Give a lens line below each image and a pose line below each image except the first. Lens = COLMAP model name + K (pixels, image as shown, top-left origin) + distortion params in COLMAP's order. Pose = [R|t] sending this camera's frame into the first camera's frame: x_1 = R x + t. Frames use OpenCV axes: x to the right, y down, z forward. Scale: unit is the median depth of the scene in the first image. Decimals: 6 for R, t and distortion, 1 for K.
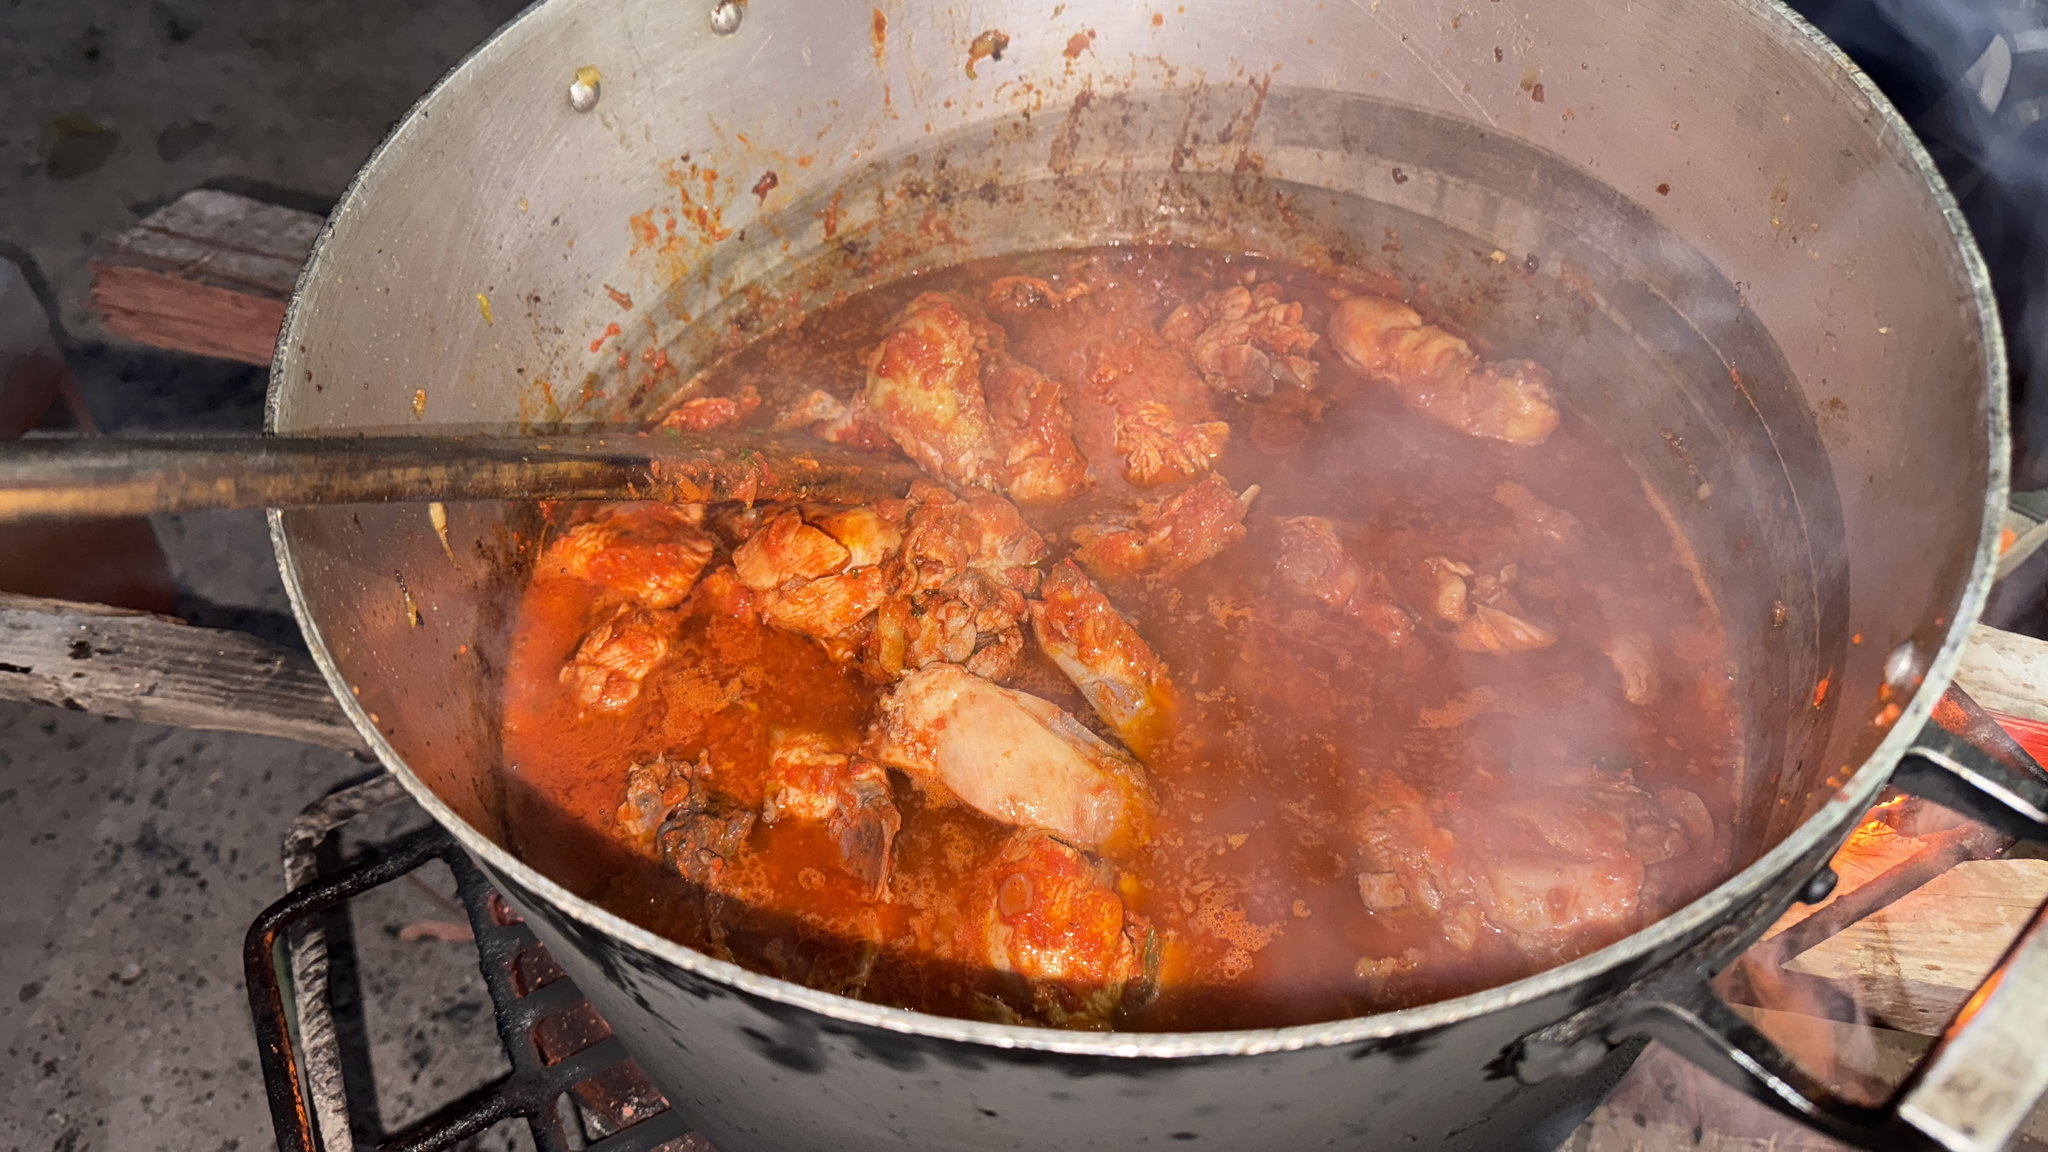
lens RADIAL K [[1546.9, 0, 1020.5], [0, 1546.9, 582.3], [0, 0, 1]] dist [0.135176, -0.241235]
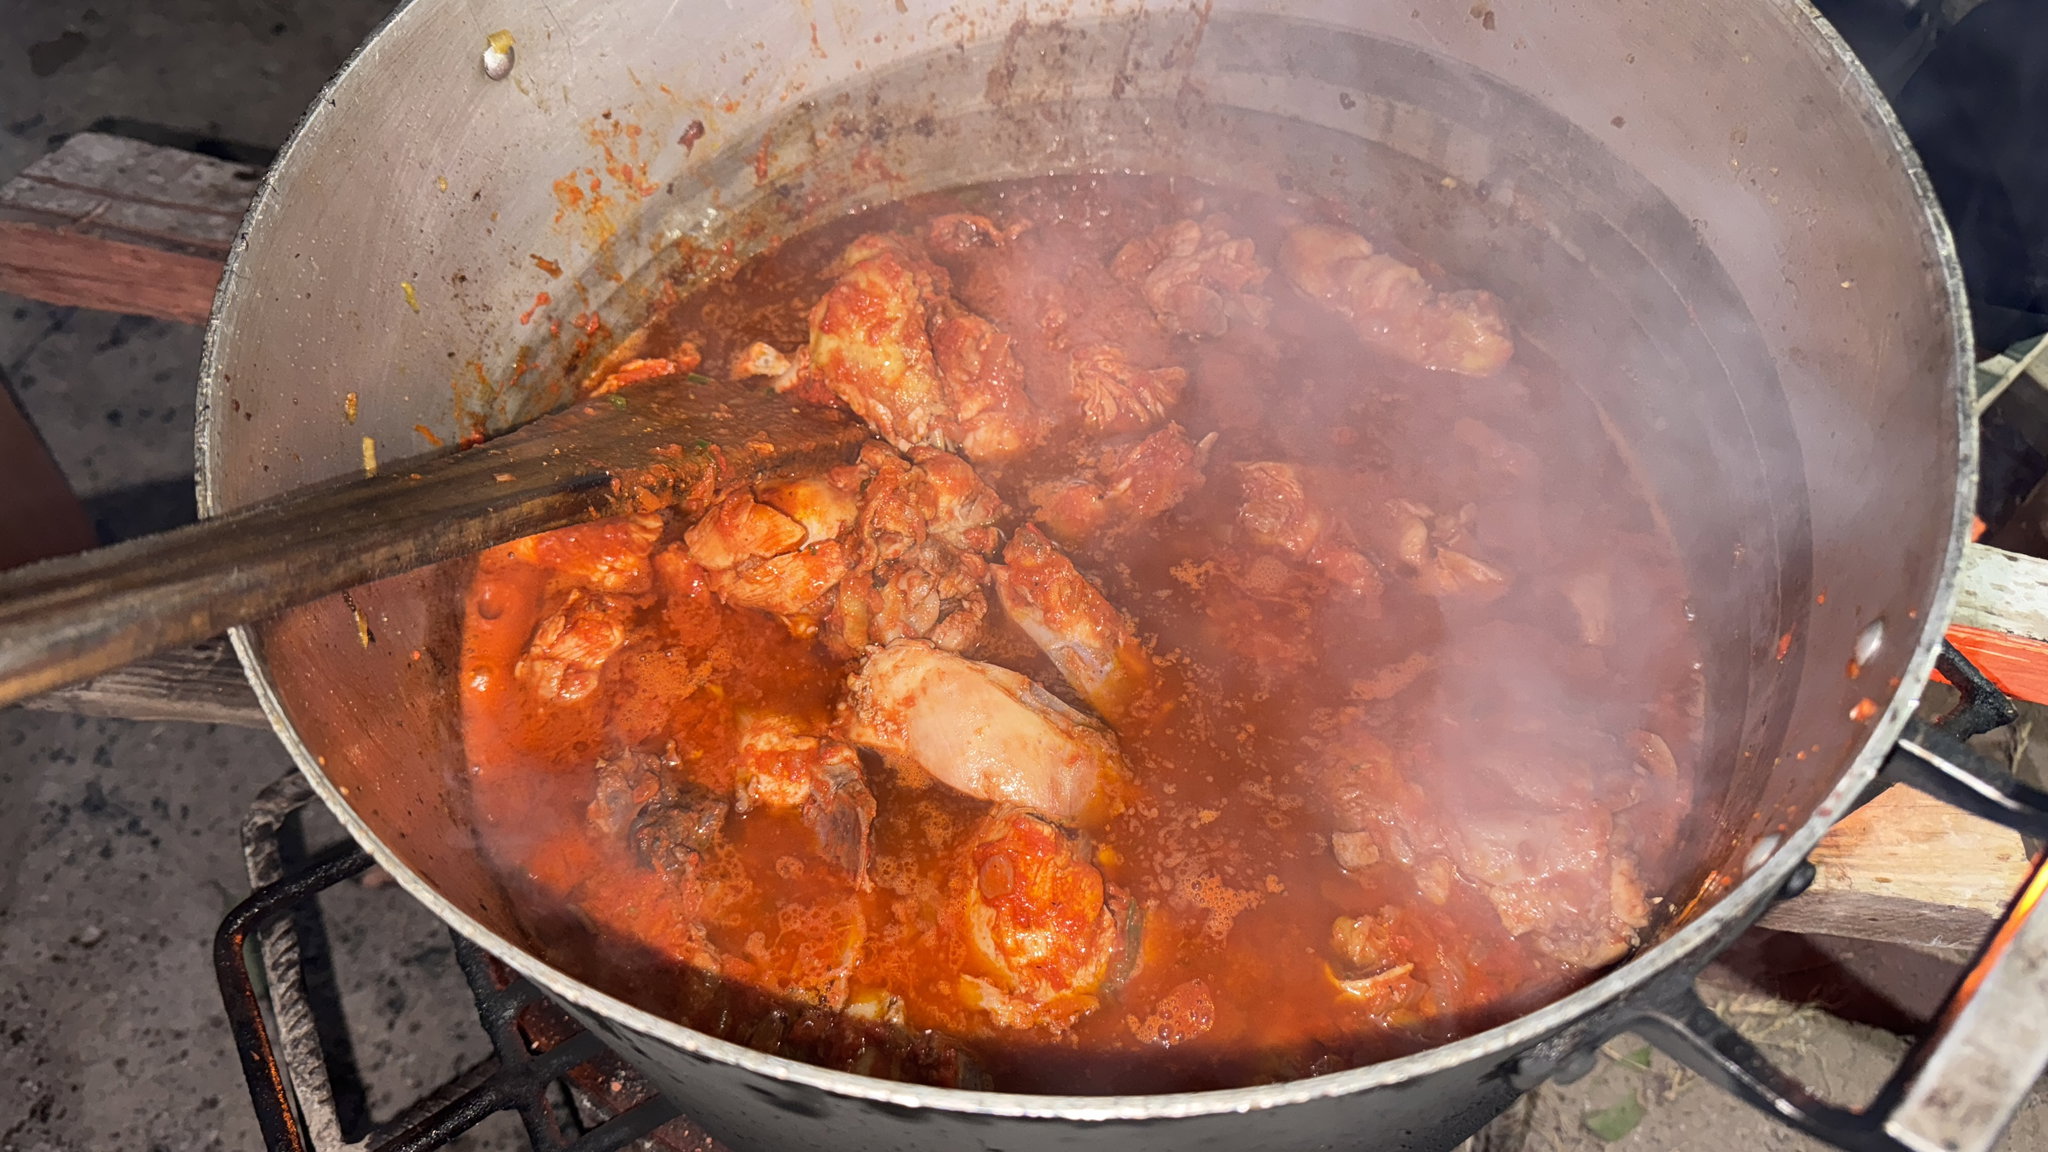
lens RADIAL K [[1552.5, 0, 1024.0], [0, 1552.5, 576.0], [0, 0, 1]] dist [0.106419, -0.195499]
pose [[0.997940, -0.048839, 0.041591, -0.013537], [0.044915, 0.994879, 0.090550, -0.063068], [-0.045800, -0.088496, 0.995023, 0.012862]]
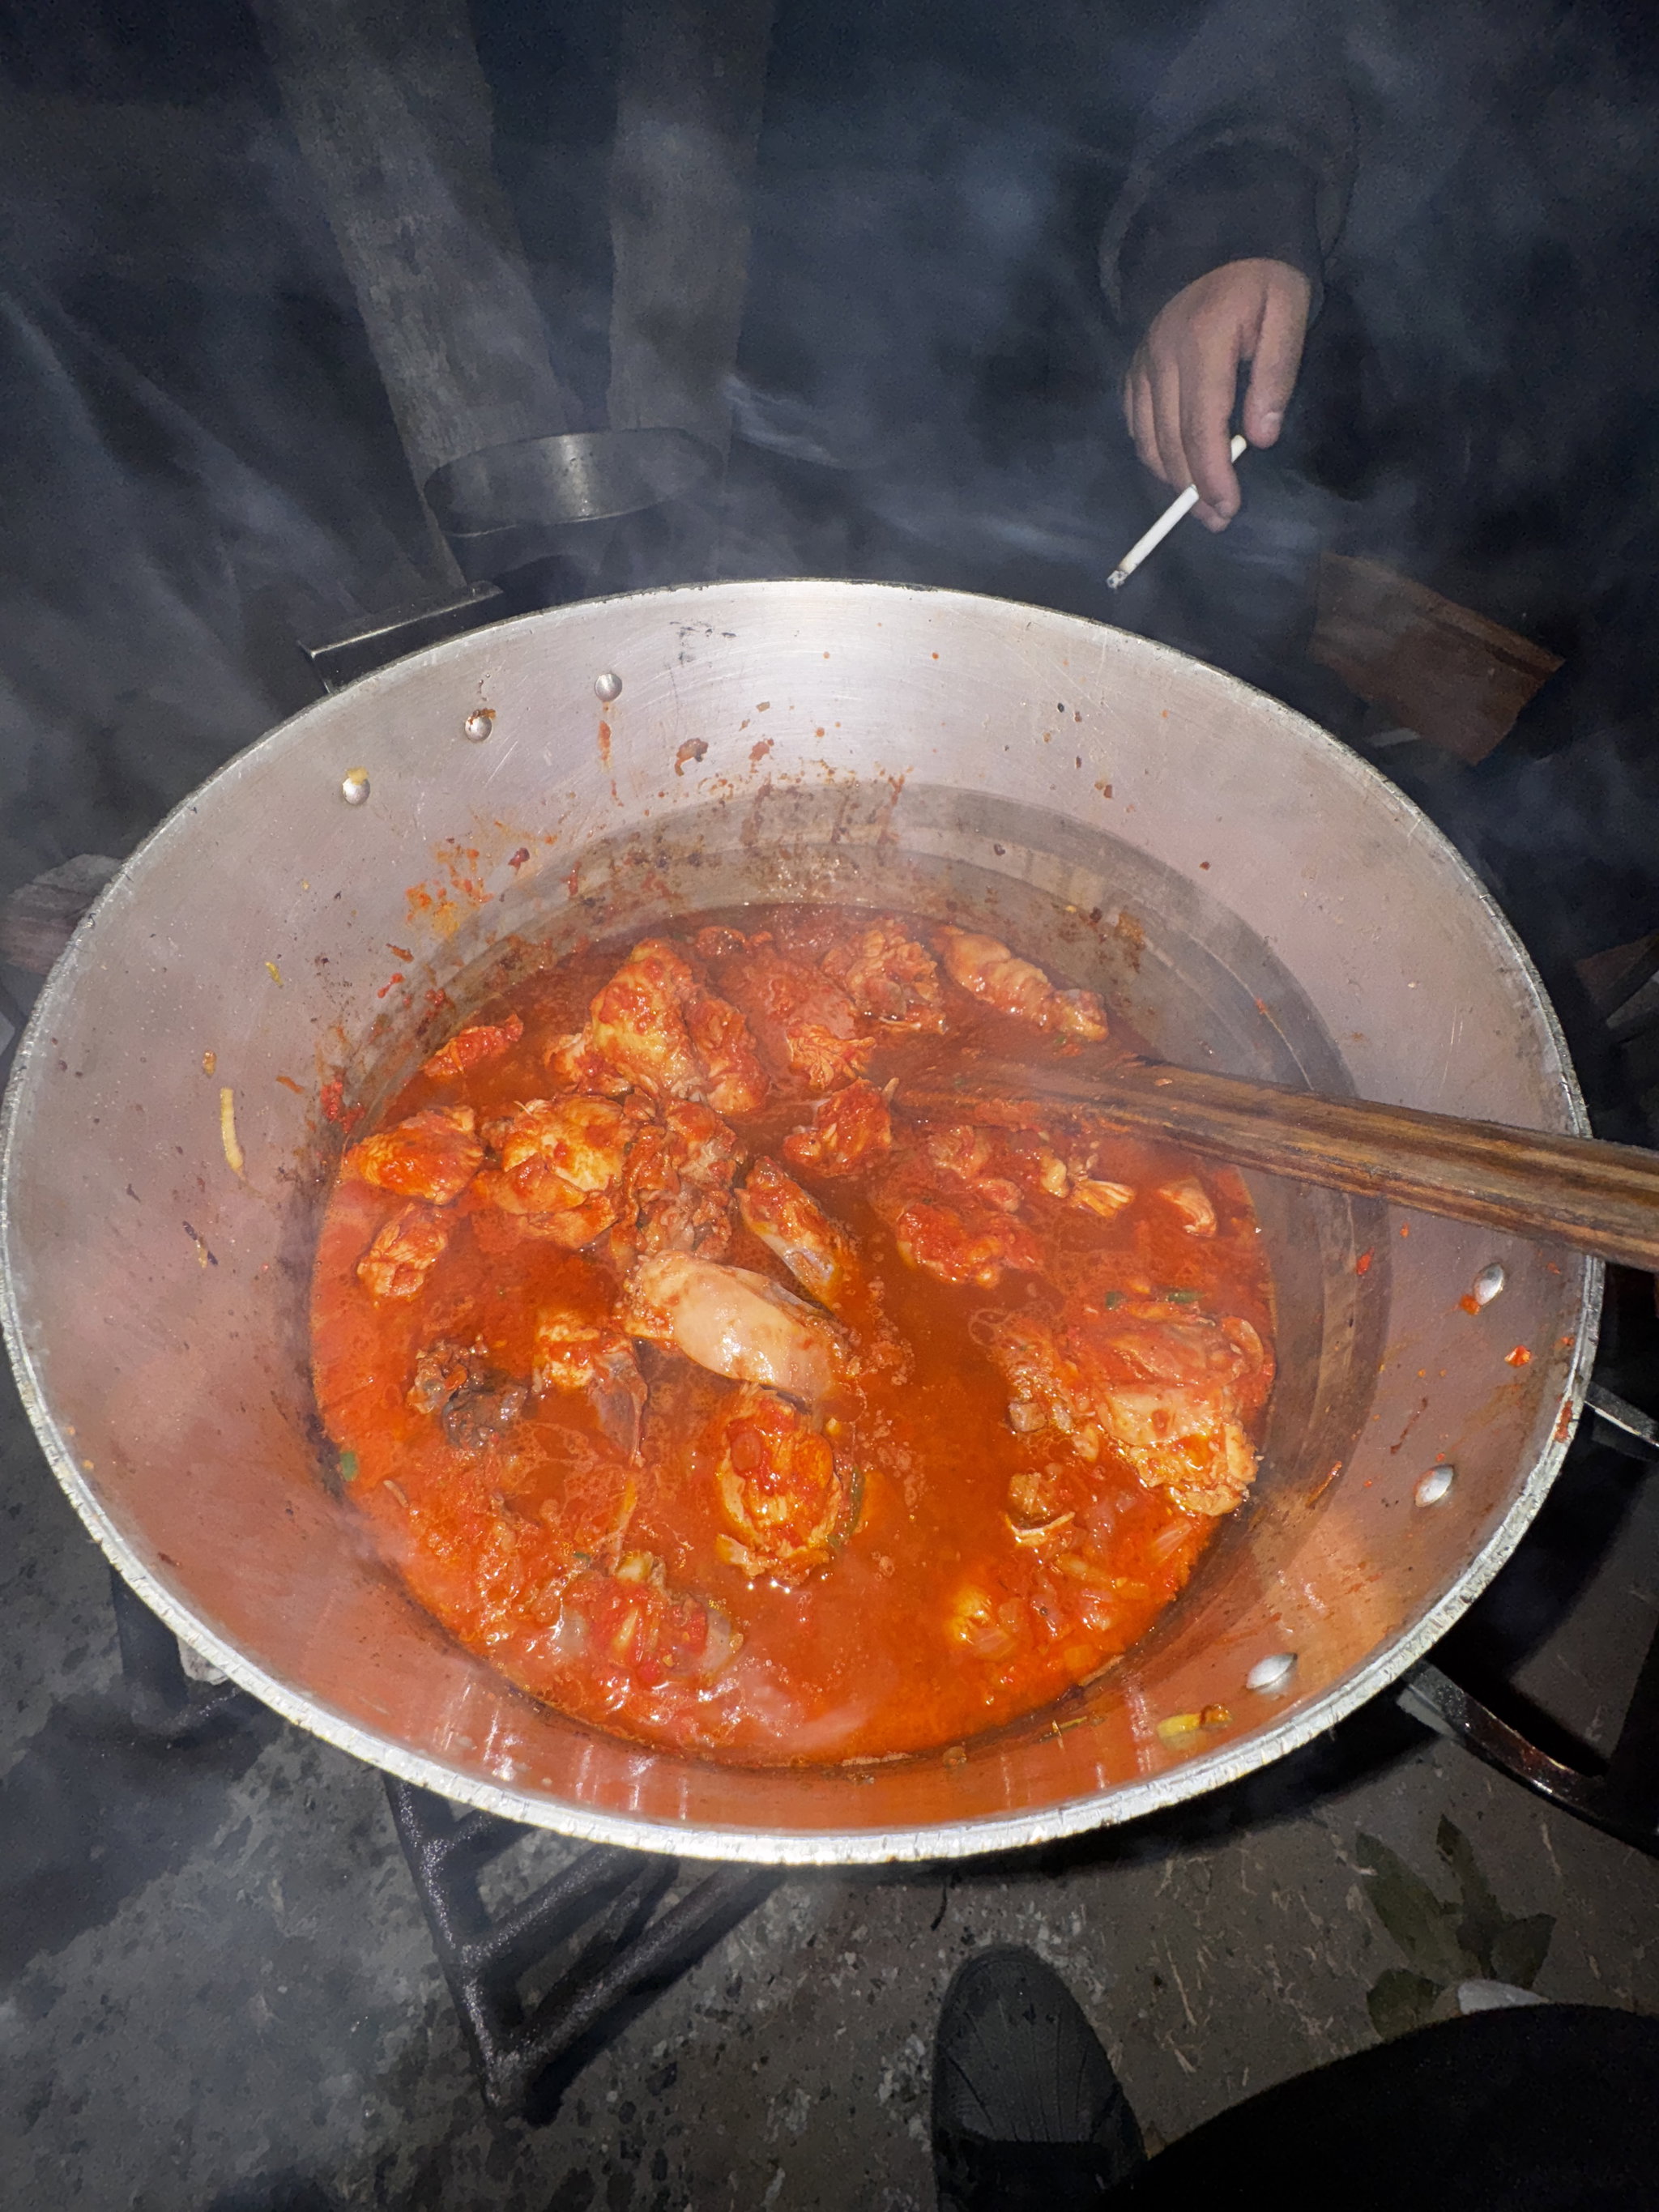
lens RADIAL K [[911.9, 0, 823.3], [0, 911.9, 1104.0], [0, 0, 1]] dist [0.007295, 0.000116]
pose [[0.992097, -0.037290, 0.119803, -0.013764], [0.032056, 0.998458, 0.045327, -0.079145], [-0.121309, -0.041128, 0.991762, 0.220639]]
